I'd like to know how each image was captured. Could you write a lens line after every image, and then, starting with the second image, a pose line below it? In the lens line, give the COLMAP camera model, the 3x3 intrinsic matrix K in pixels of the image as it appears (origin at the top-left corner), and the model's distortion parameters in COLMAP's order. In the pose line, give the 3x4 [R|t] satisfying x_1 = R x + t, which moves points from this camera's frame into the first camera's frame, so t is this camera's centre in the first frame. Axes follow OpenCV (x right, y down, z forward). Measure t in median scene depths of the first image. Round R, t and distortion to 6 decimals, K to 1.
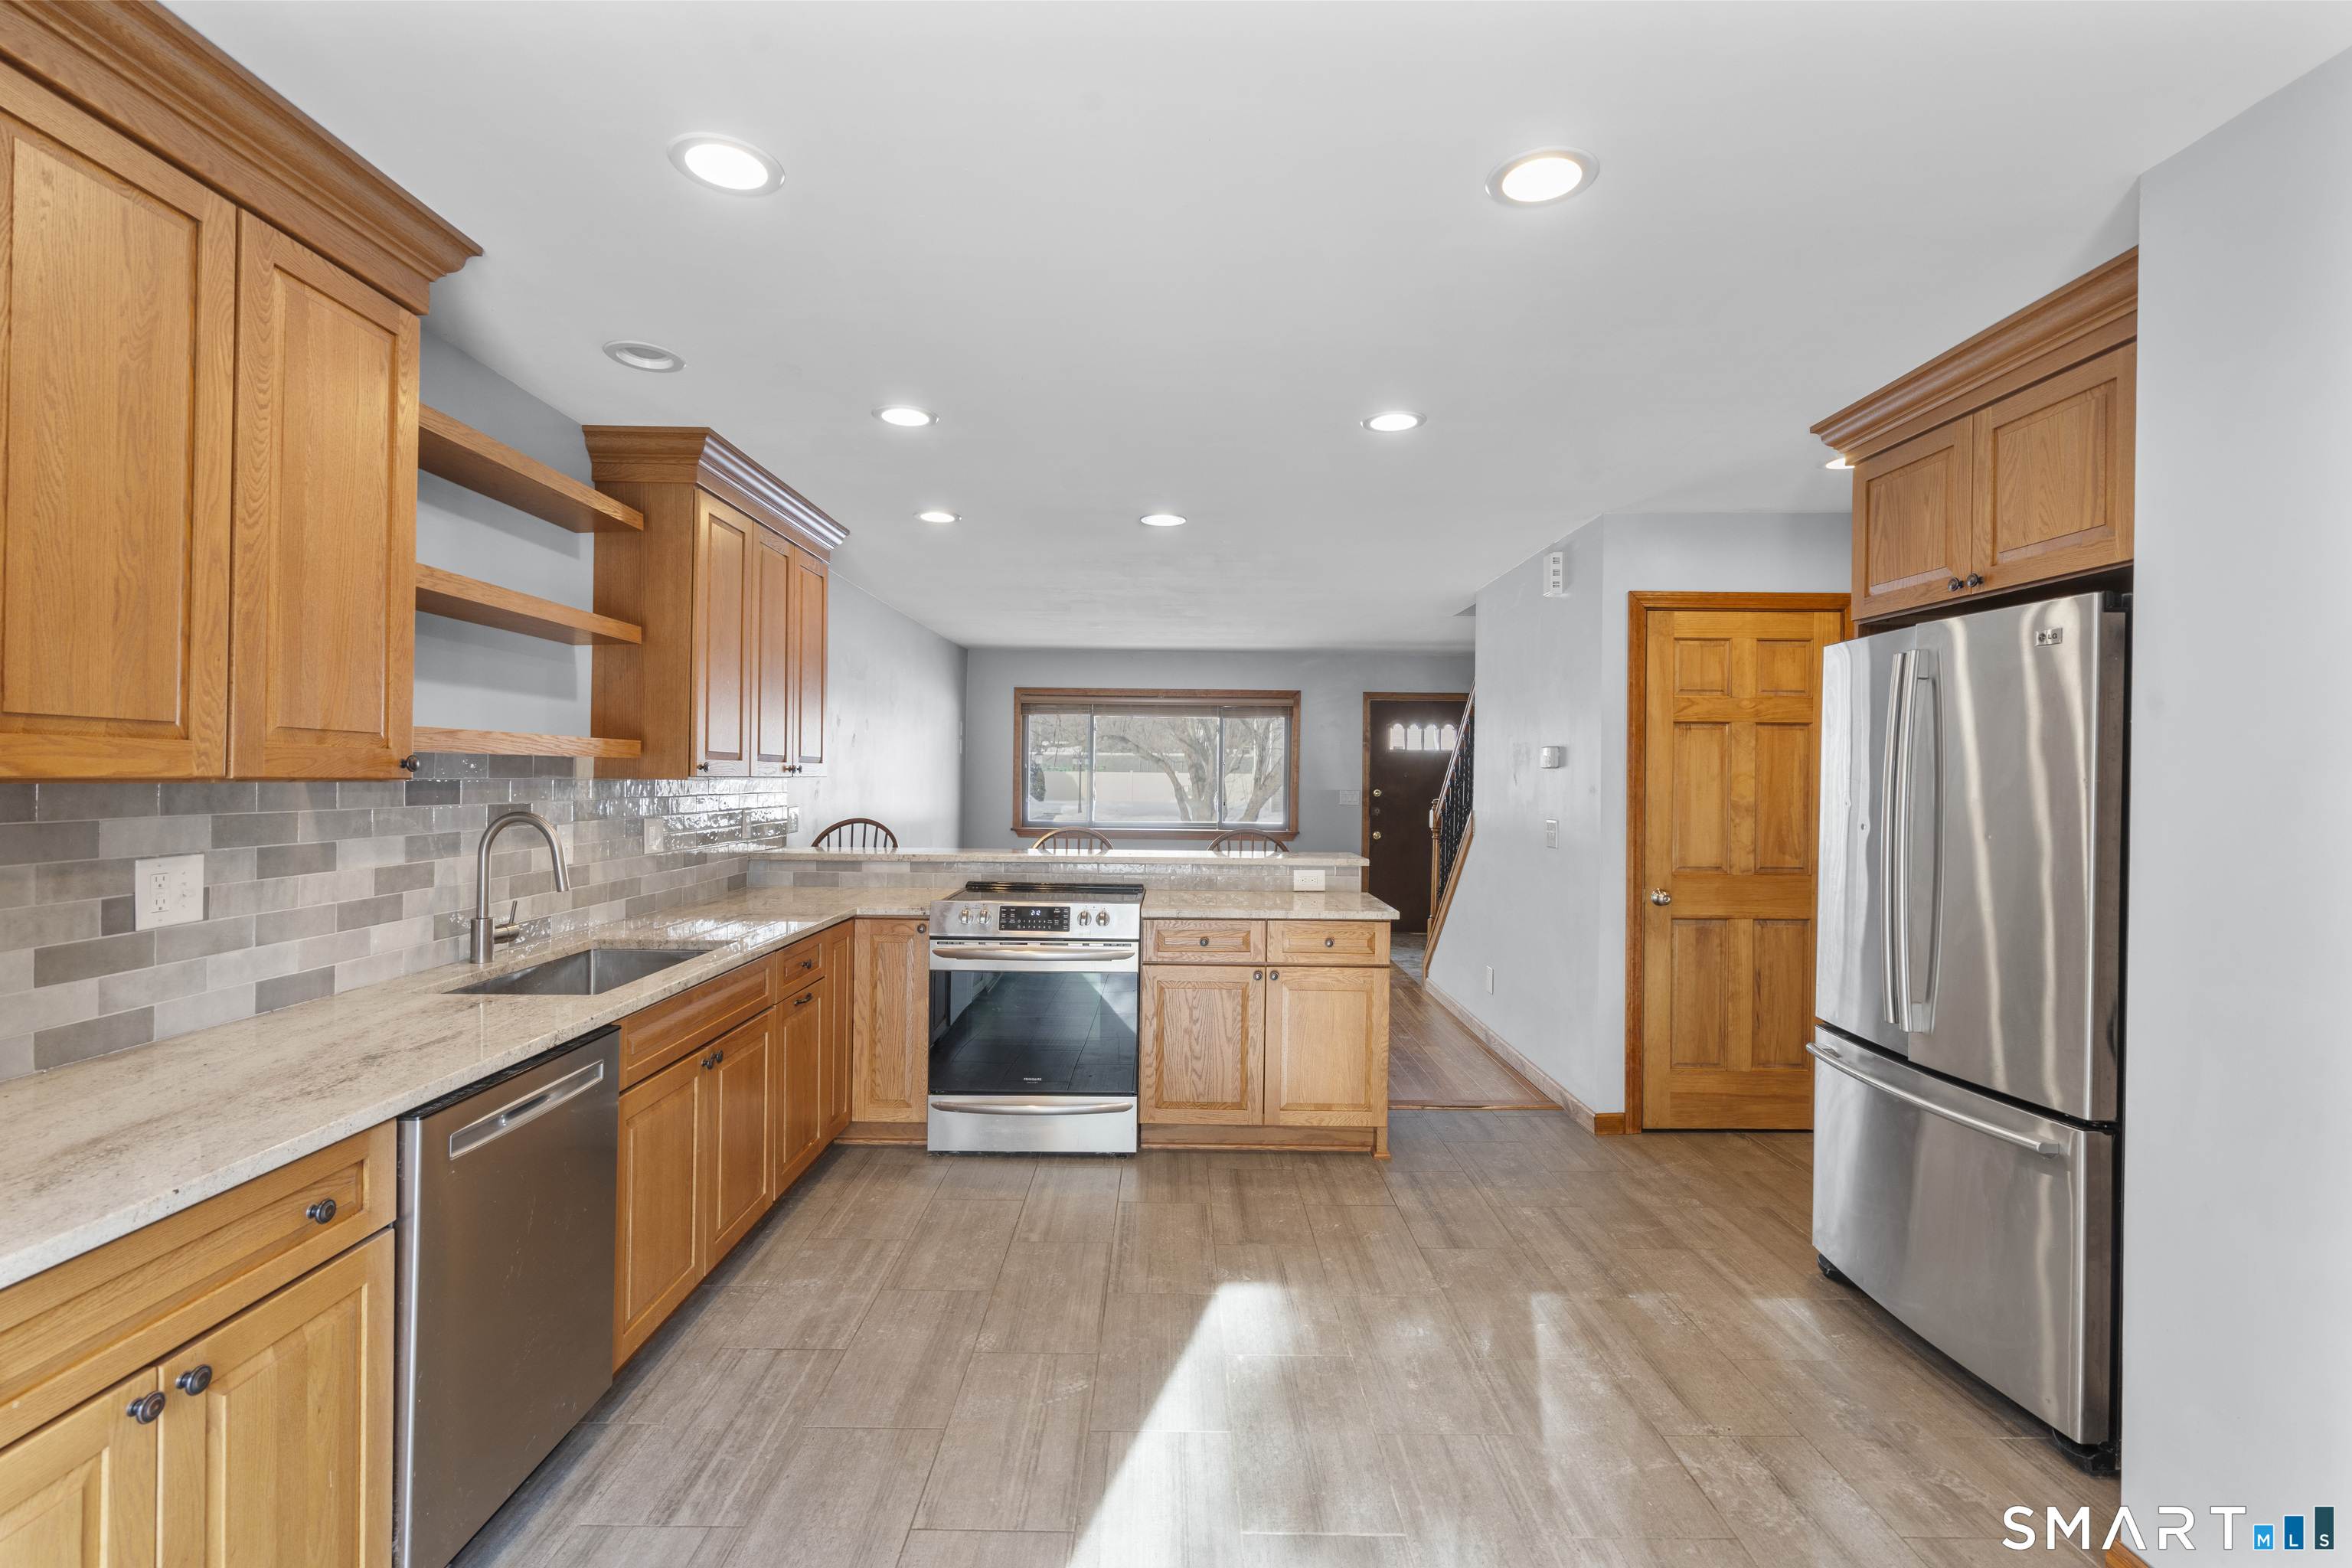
lens RADIAL K [[1060.1, 0, 1177.0], [0, 1060.1, 776.9], [0, 0, 1]] dist [-0.003441, 0.002259]
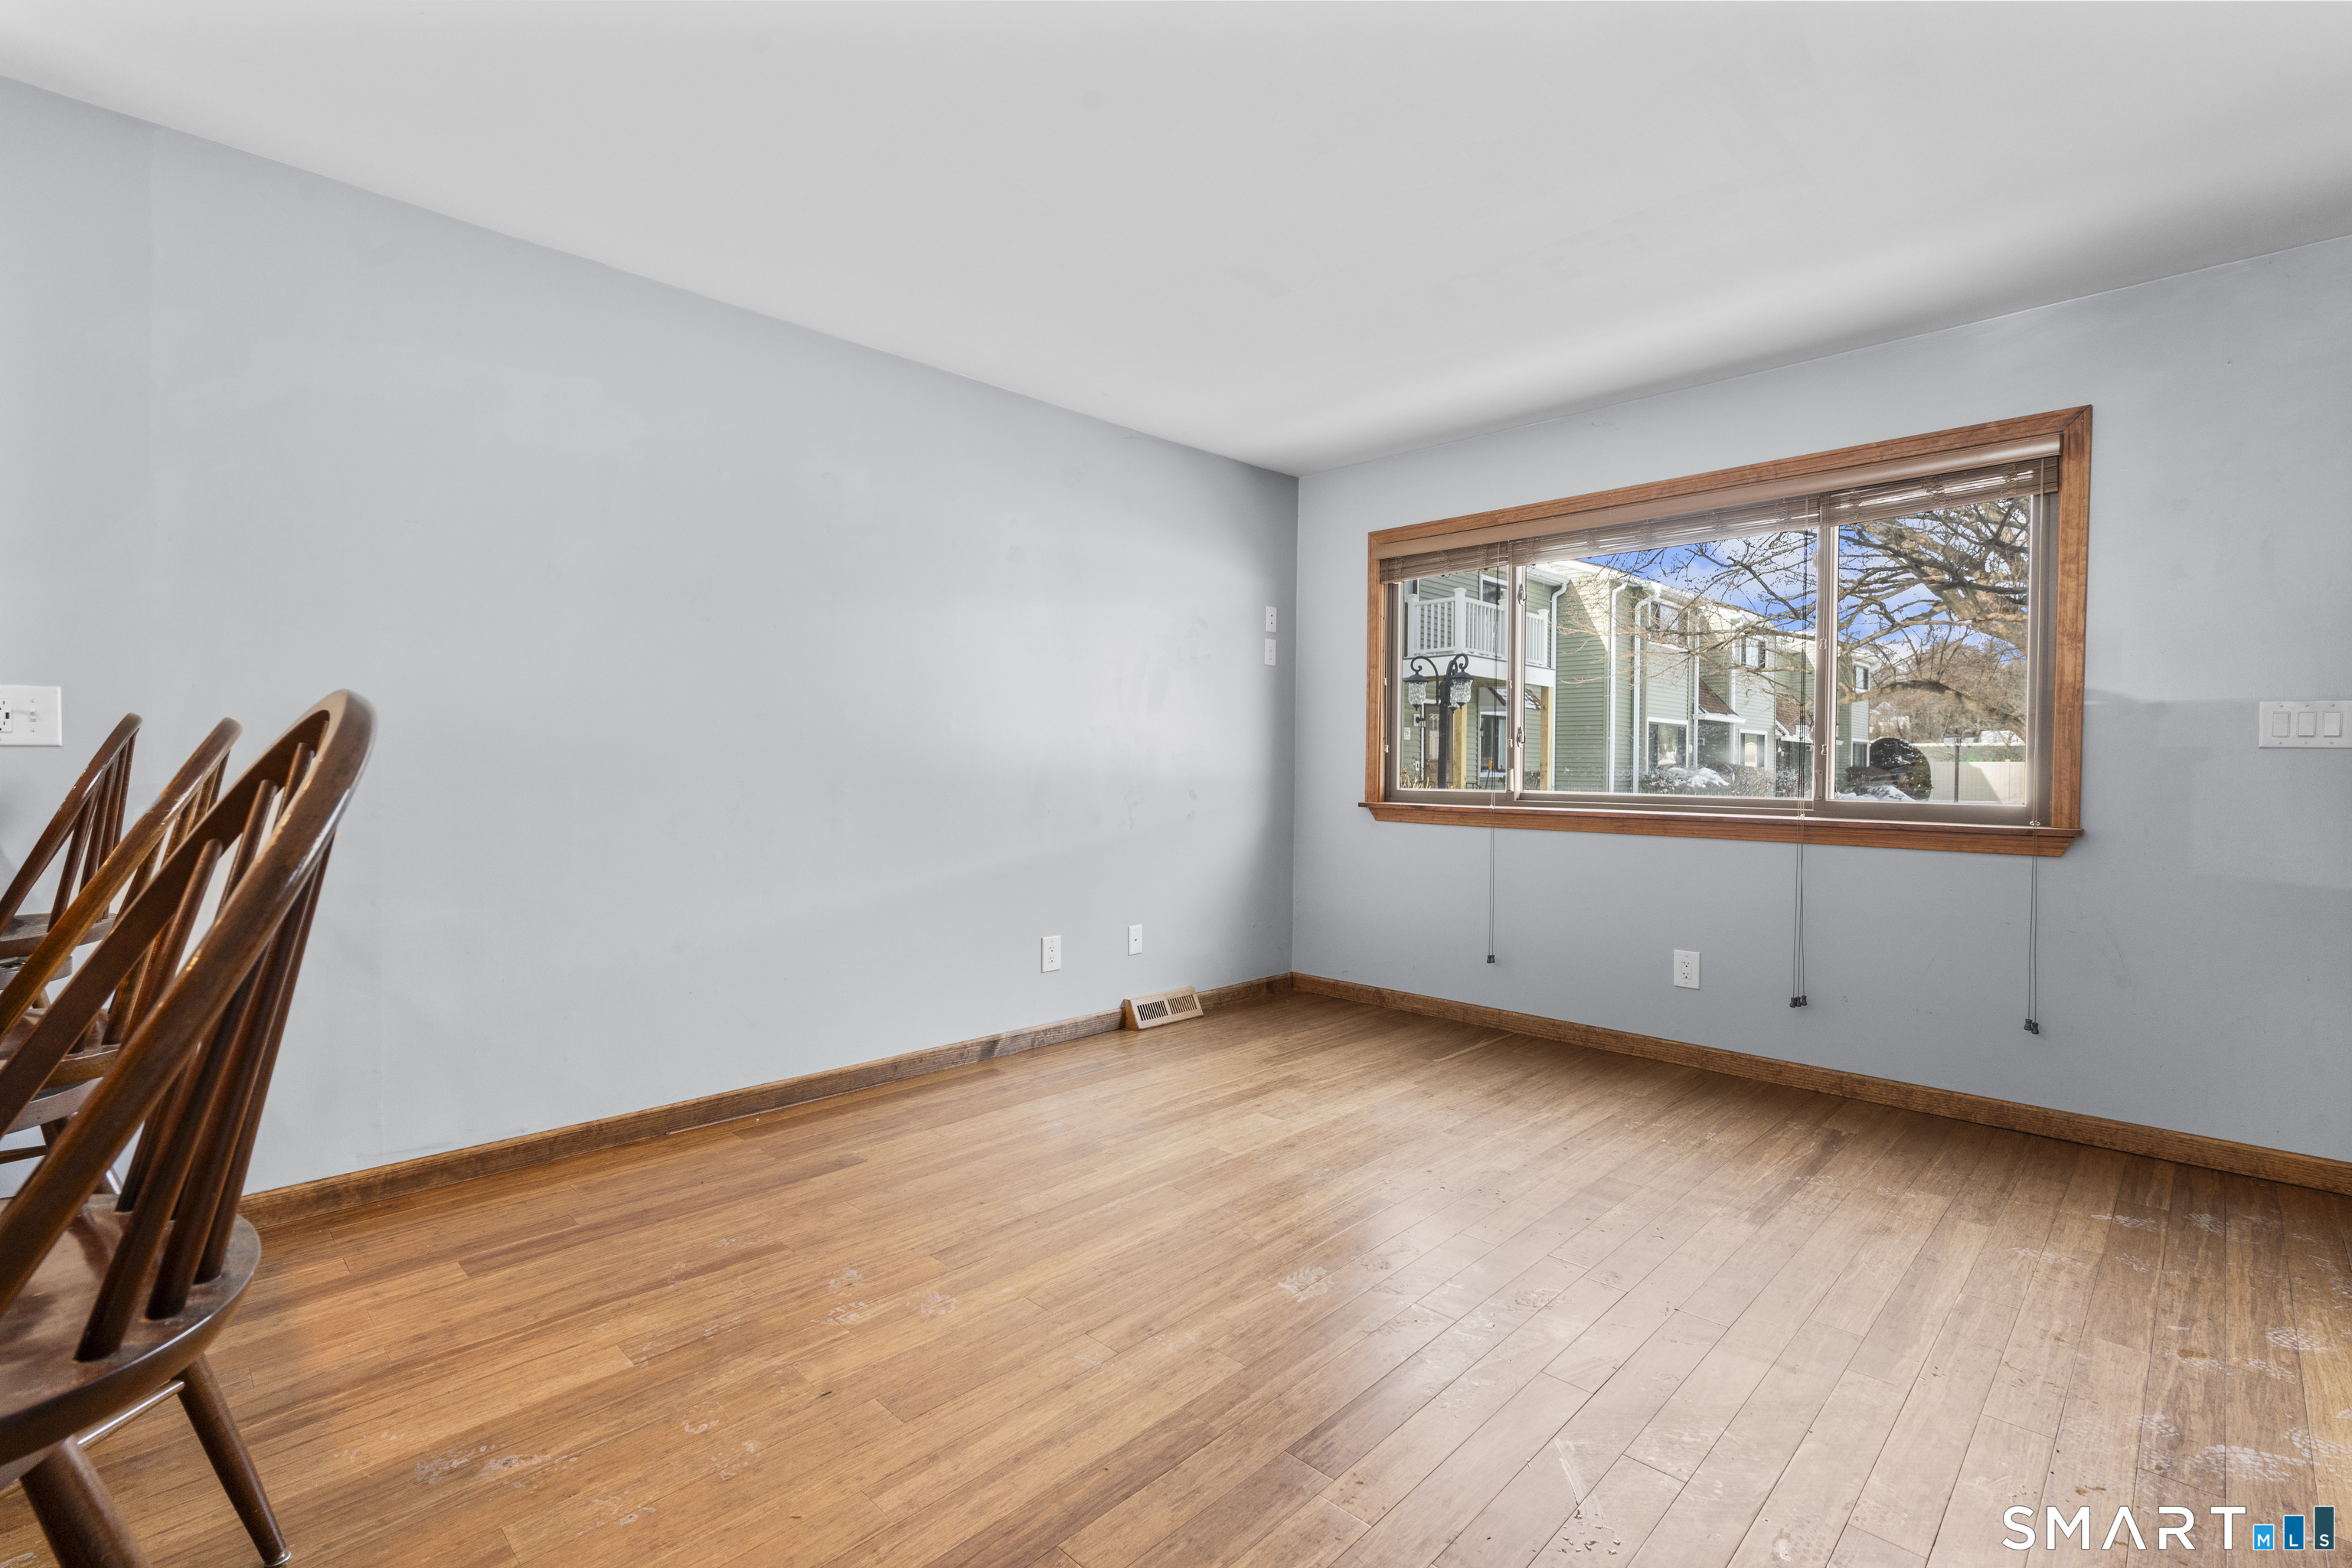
lens RADIAL K [[1060.1, 0, 1177.0], [0, 1060.1, 776.9], [0, 0, 1]] dist [-0.003441, 0.002259]
pose [[0.706766, 0.002530, -0.707443, 0.361215], [-0.002050, 0.999997, 0.001528, 0.085349], [0.707444, 0.000370, 0.706769, 1.375239]]
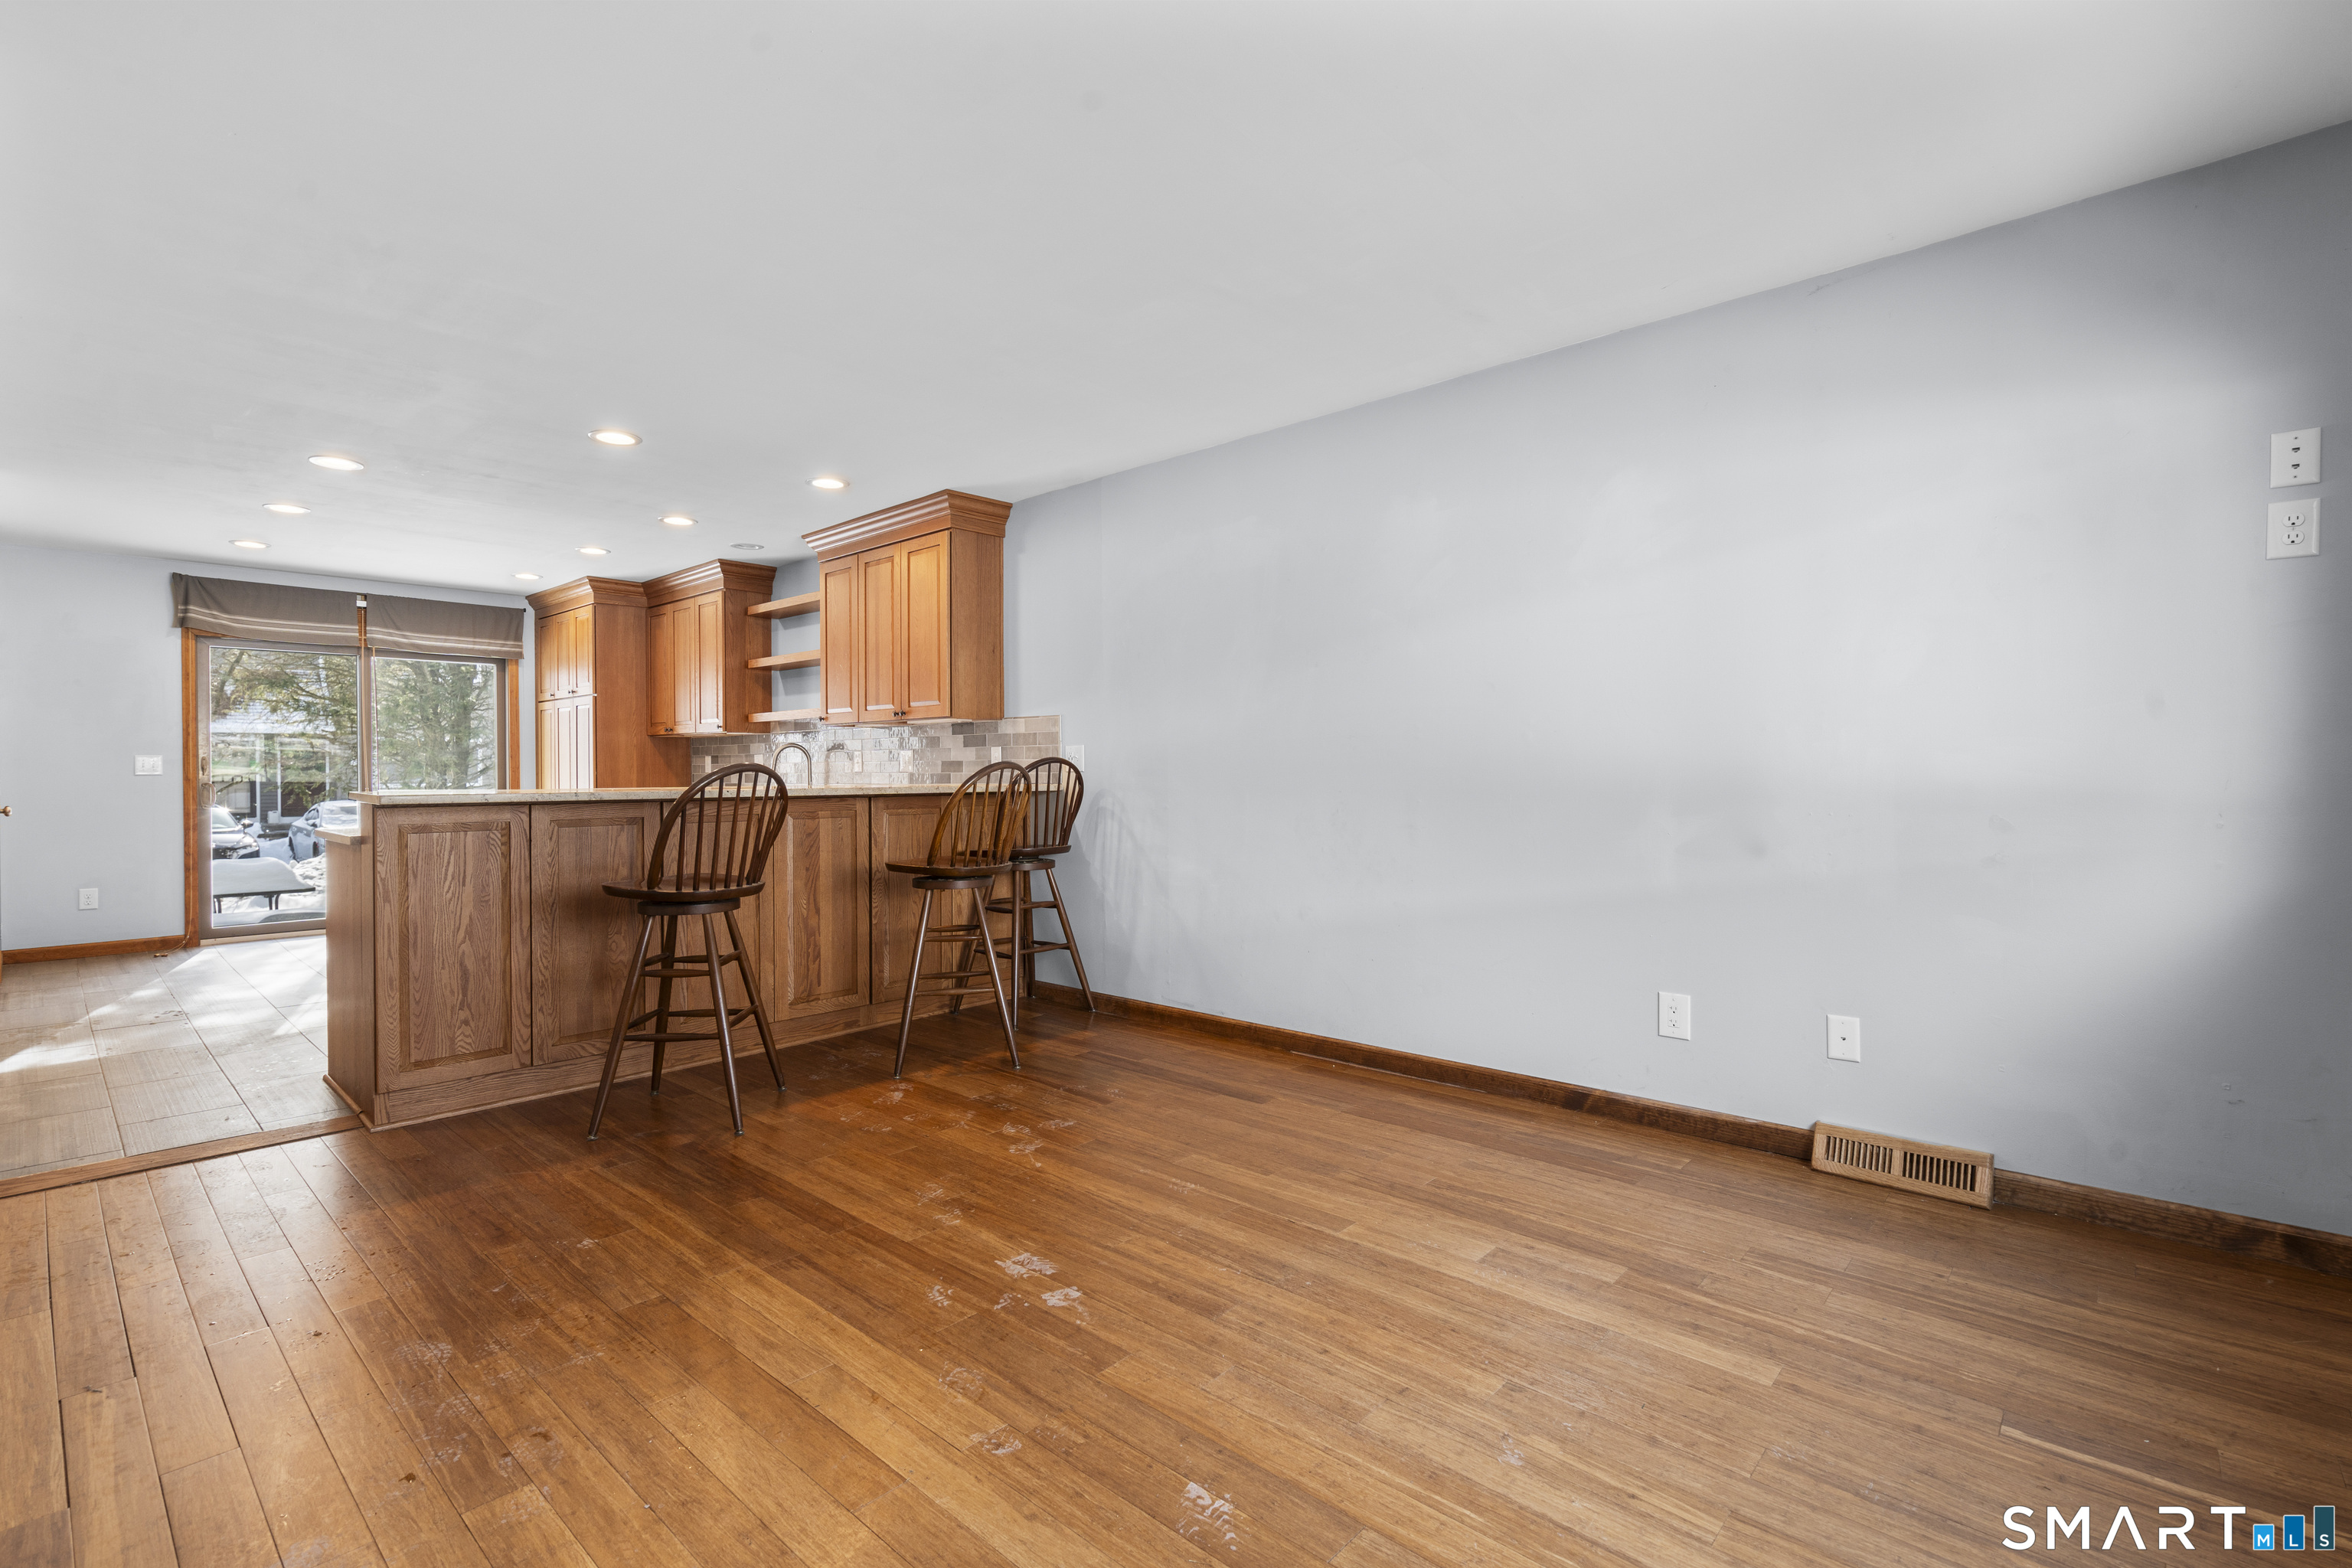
lens RADIAL K [[1060.1, 0, 1177.0], [0, 1060.1, 776.9], [0, 0, 1]] dist [-0.003441, 0.002259]
pose [[-0.679983, -0.004085, -0.733217, 0.397210], [-0.003418, 0.999991, -0.002402, 0.079761], [0.733220, 0.000873, -0.679991, 2.330976]]
